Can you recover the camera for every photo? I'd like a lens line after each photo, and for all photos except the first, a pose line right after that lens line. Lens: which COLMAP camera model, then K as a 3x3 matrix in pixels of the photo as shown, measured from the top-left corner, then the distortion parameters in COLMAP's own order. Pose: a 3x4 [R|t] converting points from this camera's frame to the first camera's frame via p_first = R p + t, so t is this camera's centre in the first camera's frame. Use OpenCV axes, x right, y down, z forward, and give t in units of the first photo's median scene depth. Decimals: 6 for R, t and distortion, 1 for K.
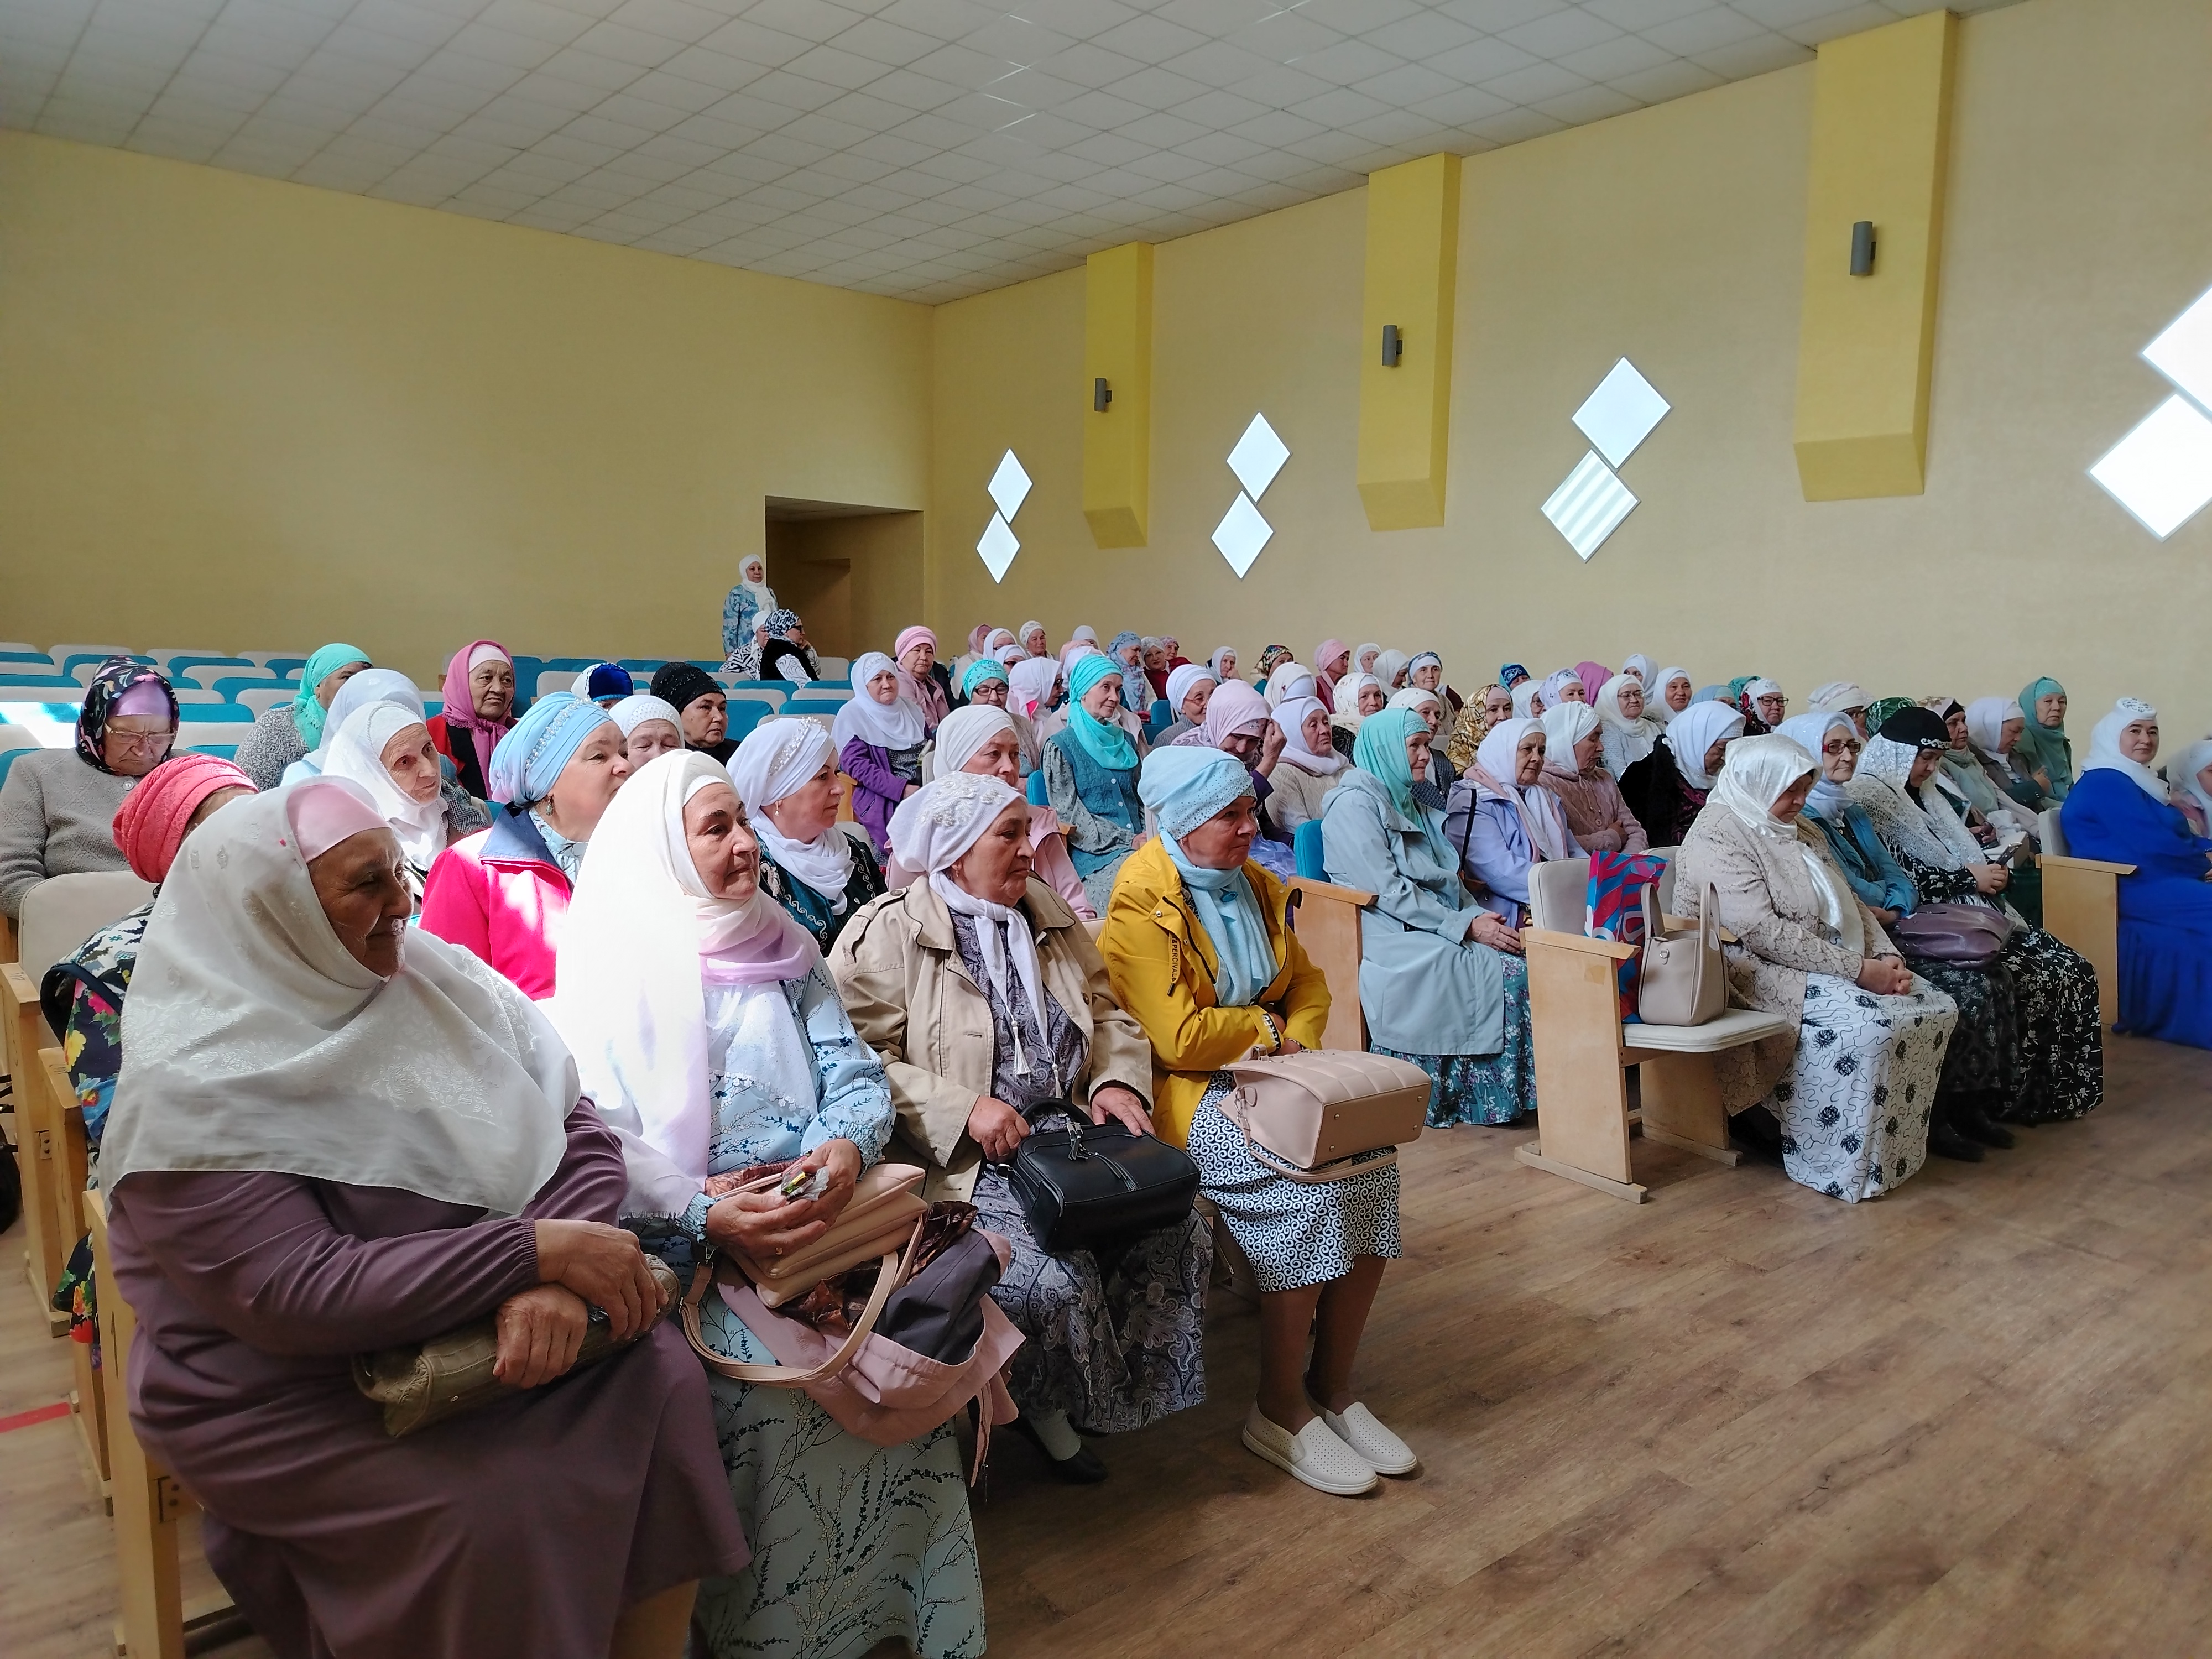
lens RADIAL K [[1543.6, 0, 1219.8], [0, 1543.6, 833.8], [0, 0, 1]] dist [0.079207, -0.201536]
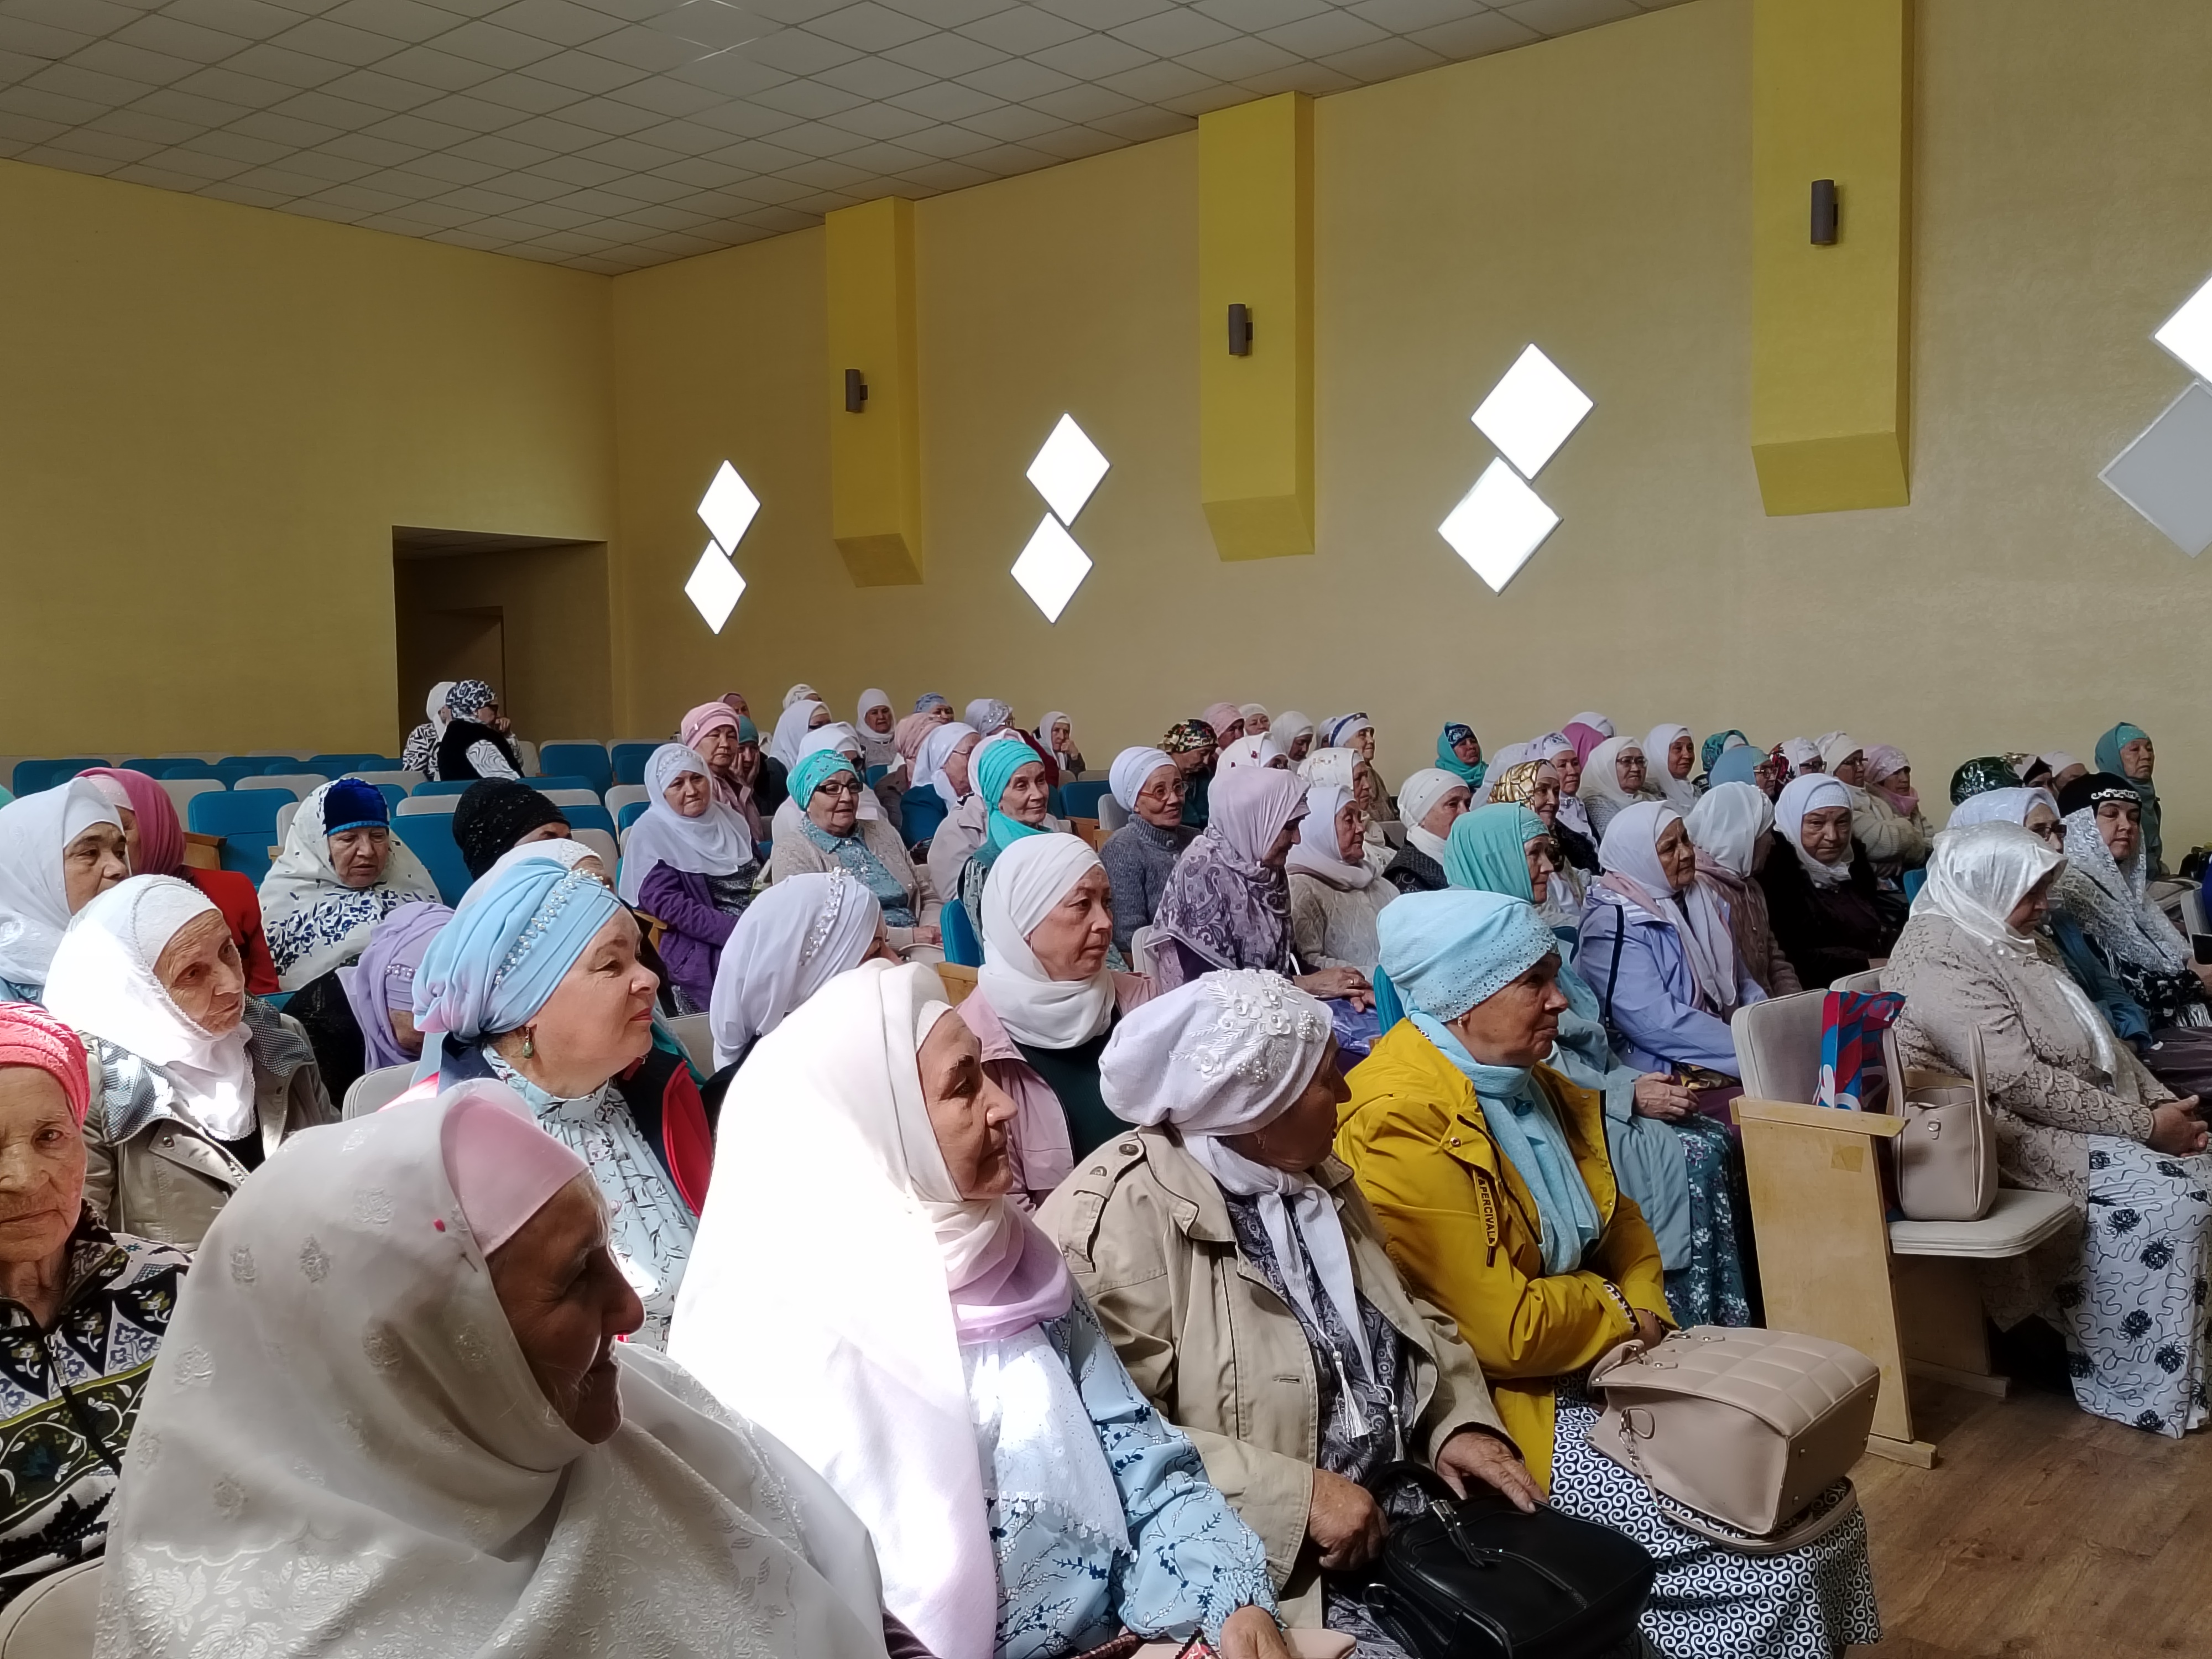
lens RADIAL K [[1917.7, 0, 1240.2], [0, 1917.7, 829.0], [0, 0, 1]] dist [0.127930, -0.301142]
pose [[0.986735, -0.039578, 0.157439, -0.175861], [0.047759, 0.997680, -0.048520, -0.033753], [-0.155153, 0.055396, 0.986336, 0.118167]]
